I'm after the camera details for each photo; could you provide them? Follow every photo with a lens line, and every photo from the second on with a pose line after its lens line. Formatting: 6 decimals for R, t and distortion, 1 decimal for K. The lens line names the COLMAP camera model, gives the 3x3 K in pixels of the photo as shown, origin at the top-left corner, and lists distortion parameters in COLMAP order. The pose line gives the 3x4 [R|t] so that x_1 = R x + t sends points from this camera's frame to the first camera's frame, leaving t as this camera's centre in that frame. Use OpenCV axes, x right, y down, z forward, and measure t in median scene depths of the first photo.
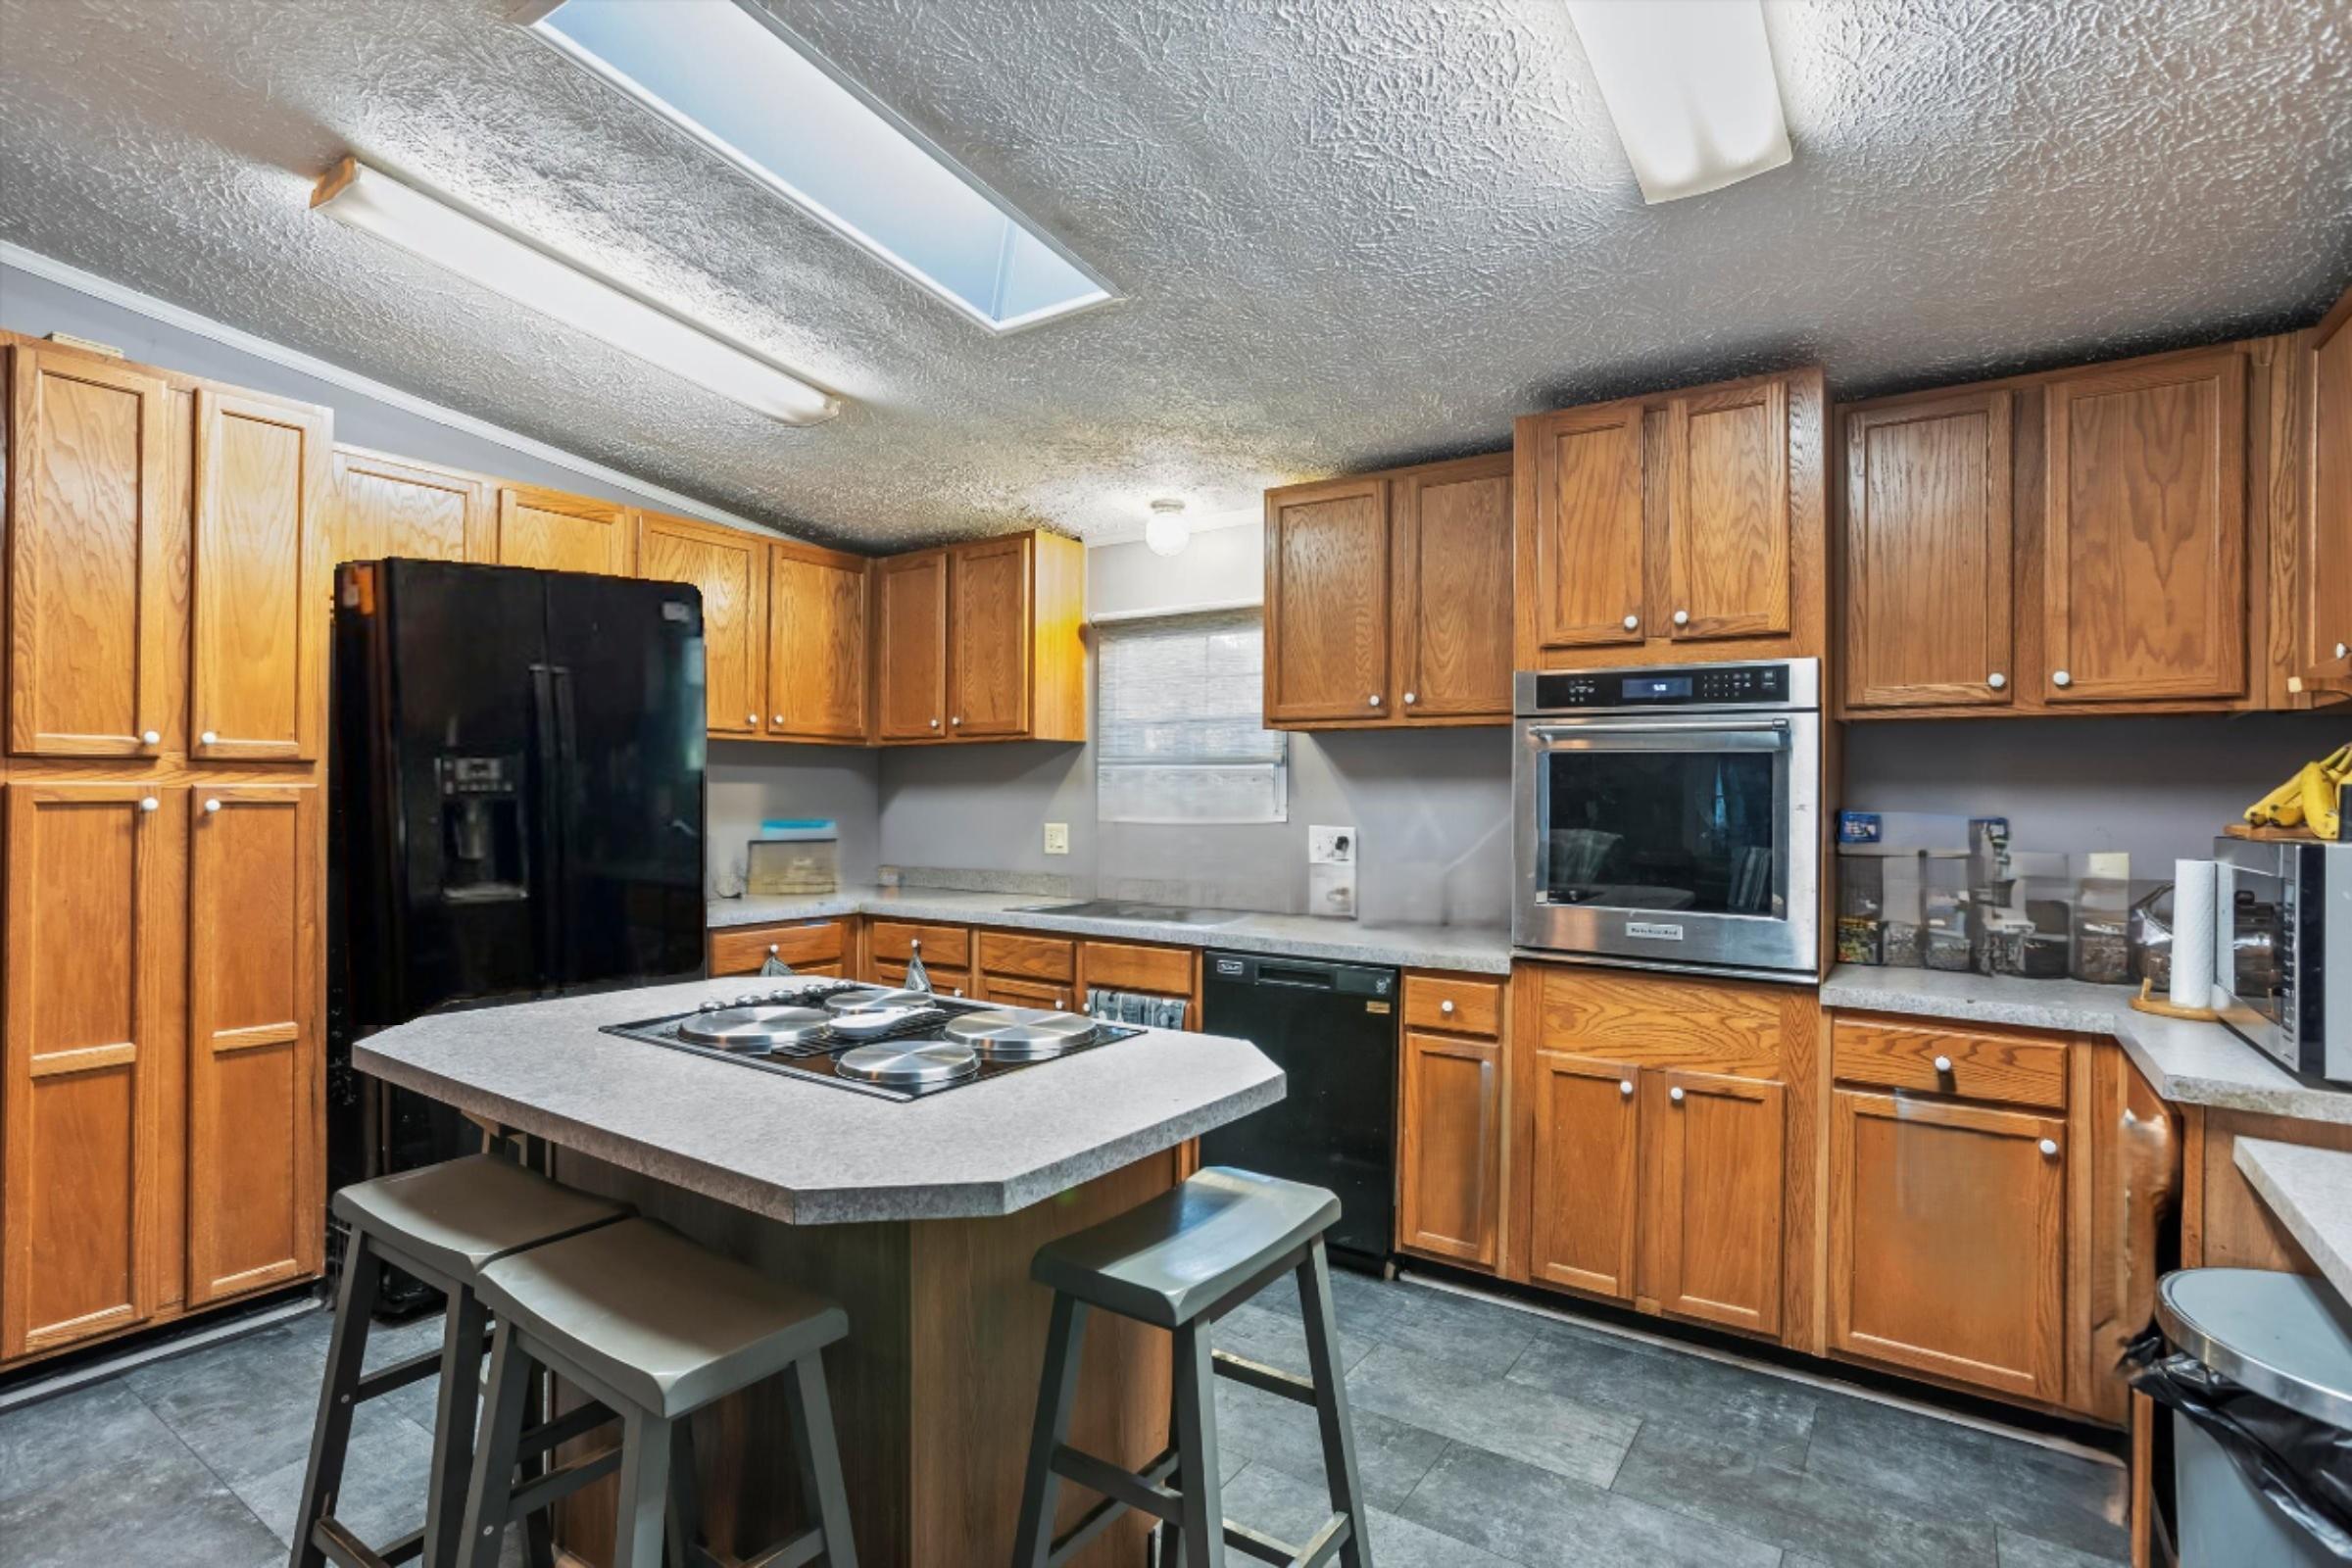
lens RADIAL K [[1196.9, 0, 1176.0], [0, 1196.9, 784.0], [0, 0, 1]] dist [-0.001948, -0.000265]
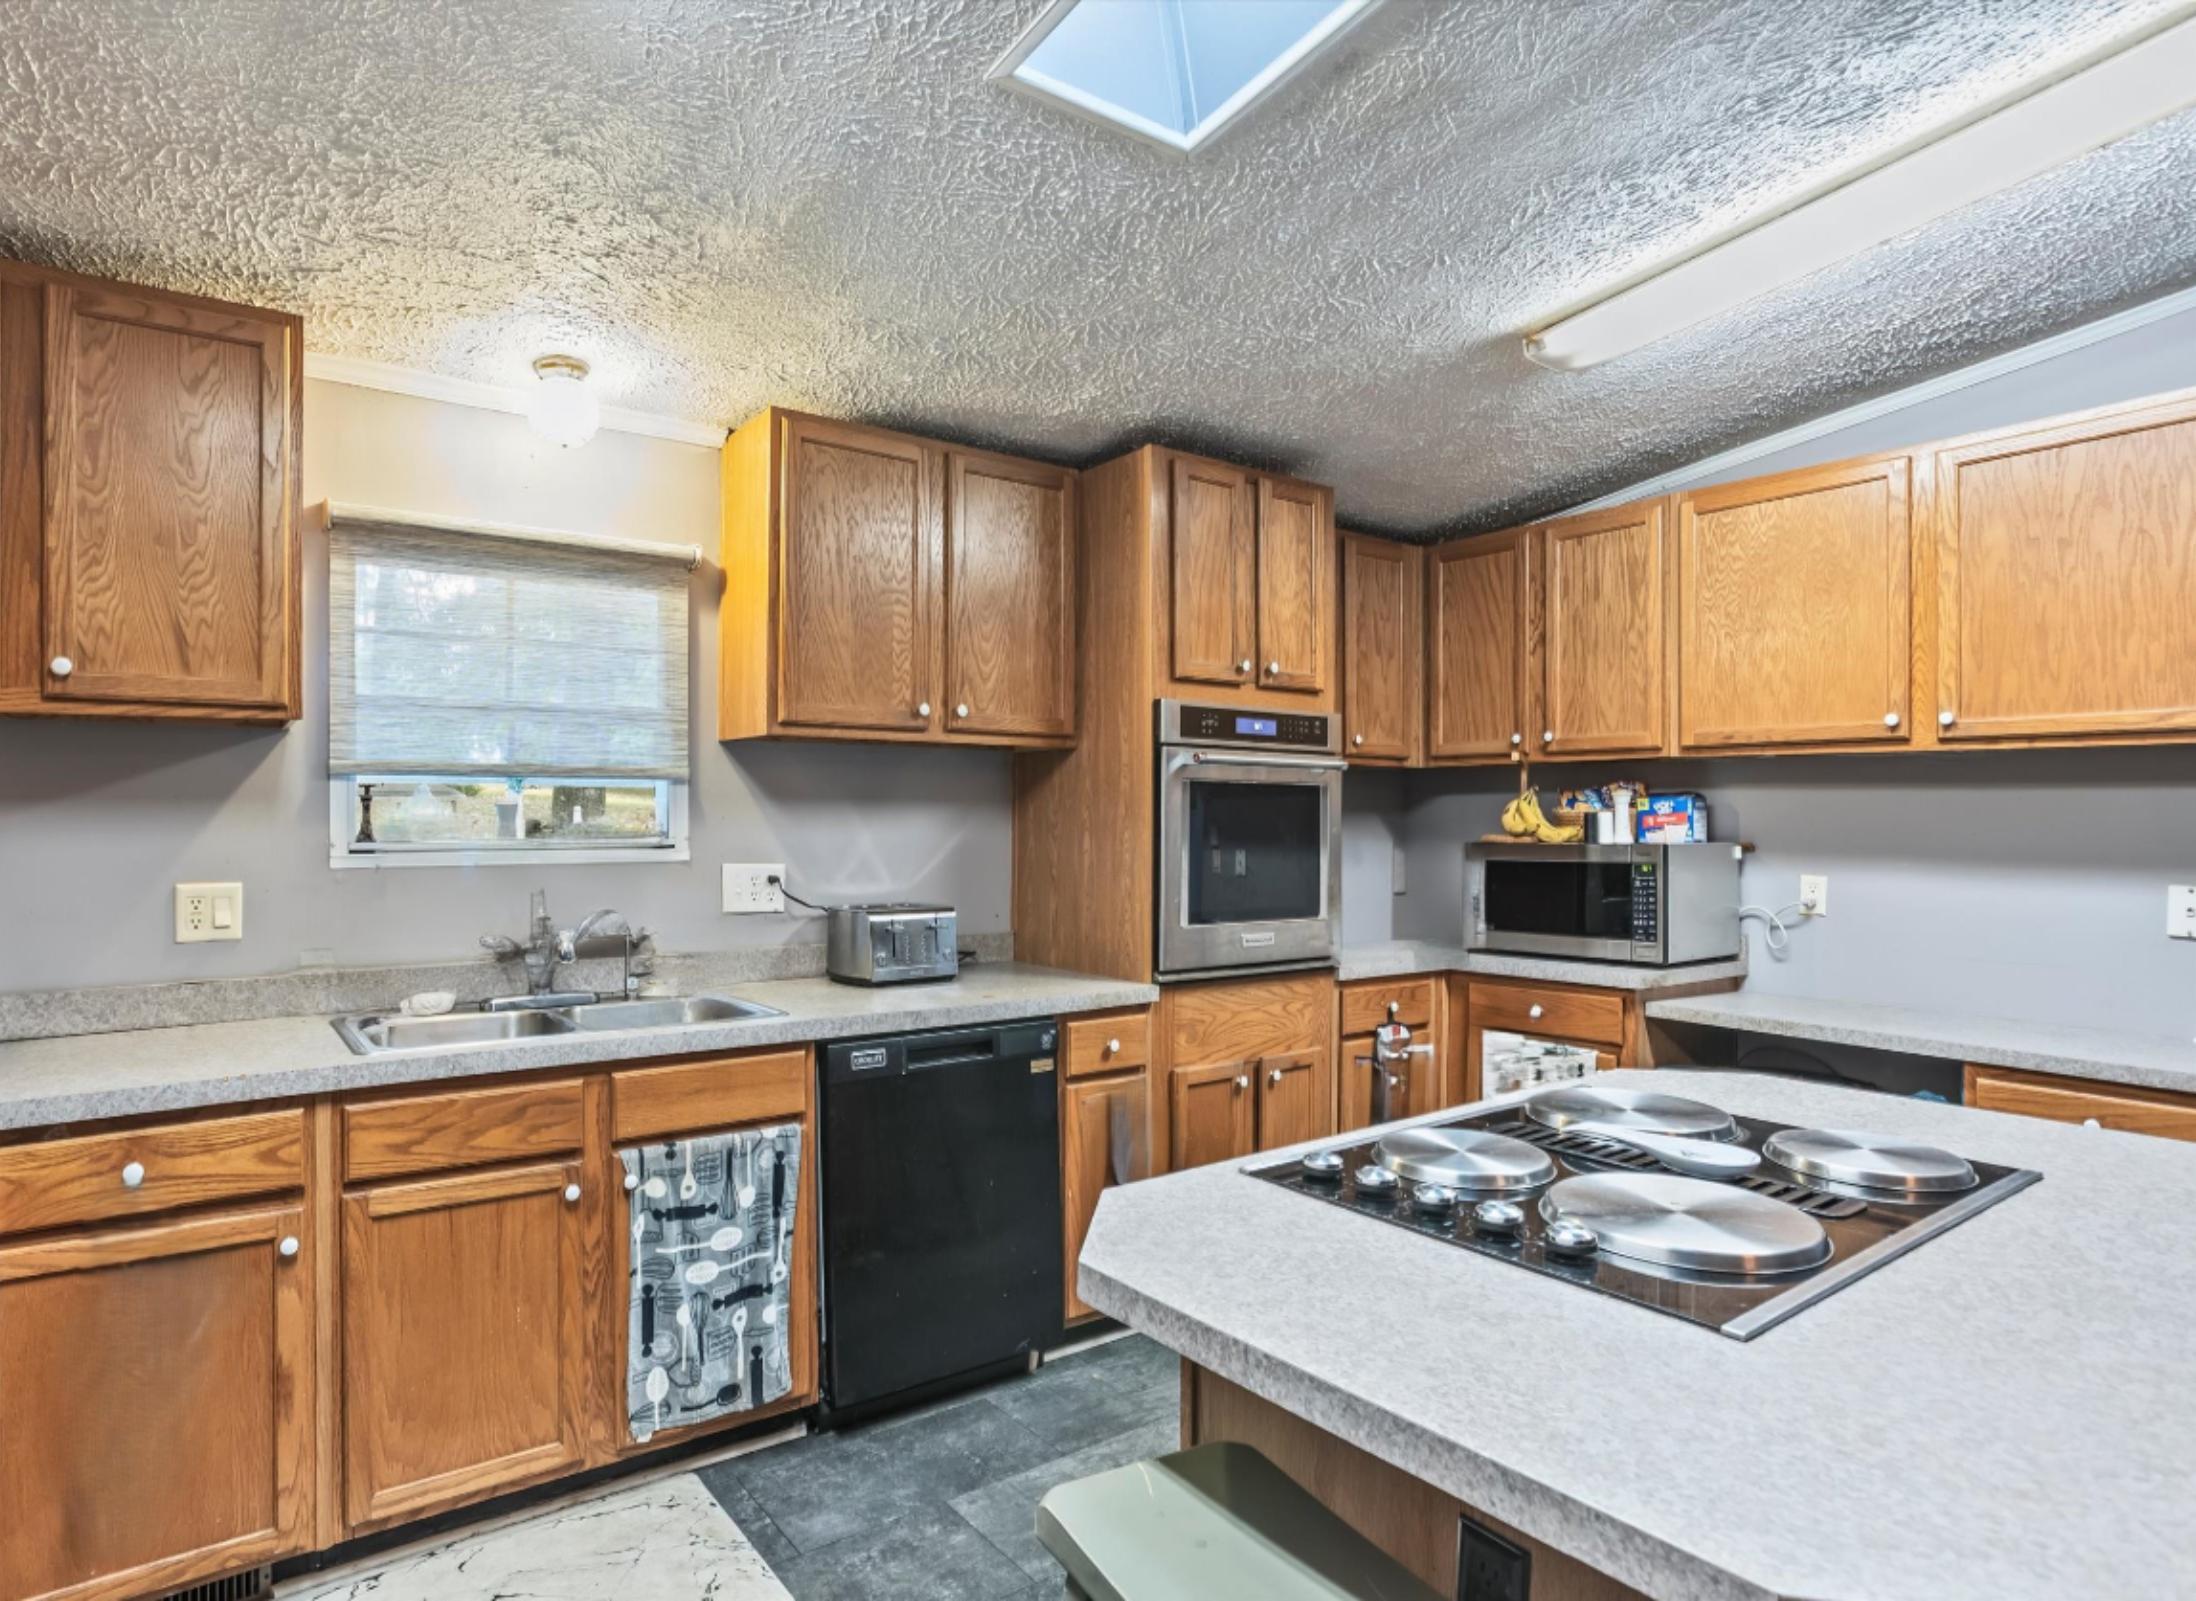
lens RADIAL K [[1222.3, 0, 1095.9], [0, 1222.3, 806.0], [0, 0, 1]] dist [-0.016827, -0.000280]
pose [[0.338069, -0.000204, 0.941121, -0.624755], [-0.007367, 0.999969, 0.002863, -0.005984], [-0.941092, -0.007902, 0.338057, 0.625579]]
